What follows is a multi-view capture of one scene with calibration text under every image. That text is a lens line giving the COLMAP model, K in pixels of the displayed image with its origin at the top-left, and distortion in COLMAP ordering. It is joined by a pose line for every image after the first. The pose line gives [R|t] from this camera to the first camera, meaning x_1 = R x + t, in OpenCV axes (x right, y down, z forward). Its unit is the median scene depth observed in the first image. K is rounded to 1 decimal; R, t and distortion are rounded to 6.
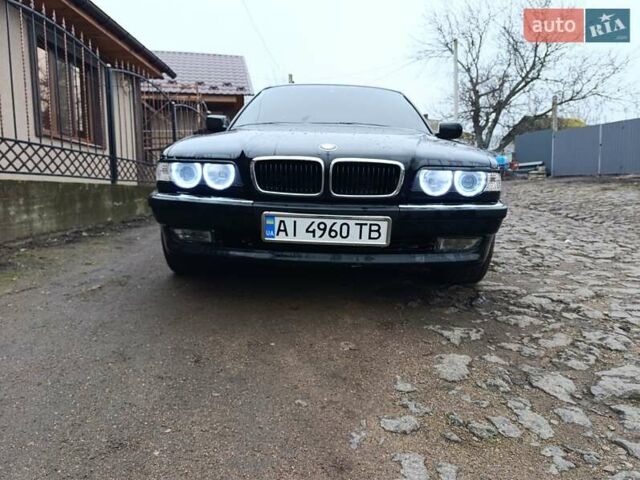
lens RADIAL K [[447.4, 0, 320.0], [0, 447.4, 240.0], [0, 0, 1]] dist [0.034542, -0.055247]
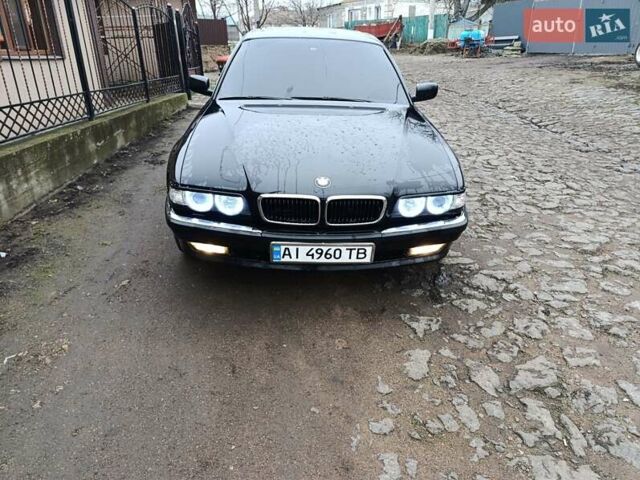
lens RADIAL K [[447.4, 0, 320.0], [0, 447.4, 240.0], [0, 0, 1]] dist [0.034542, -0.055247]
pose [[0.997332, -0.030282, 0.066422, -0.074715], [0.009349, 0.955391, 0.295194, -0.424564], [-0.072398, -0.293786, 0.953126, -0.166339]]
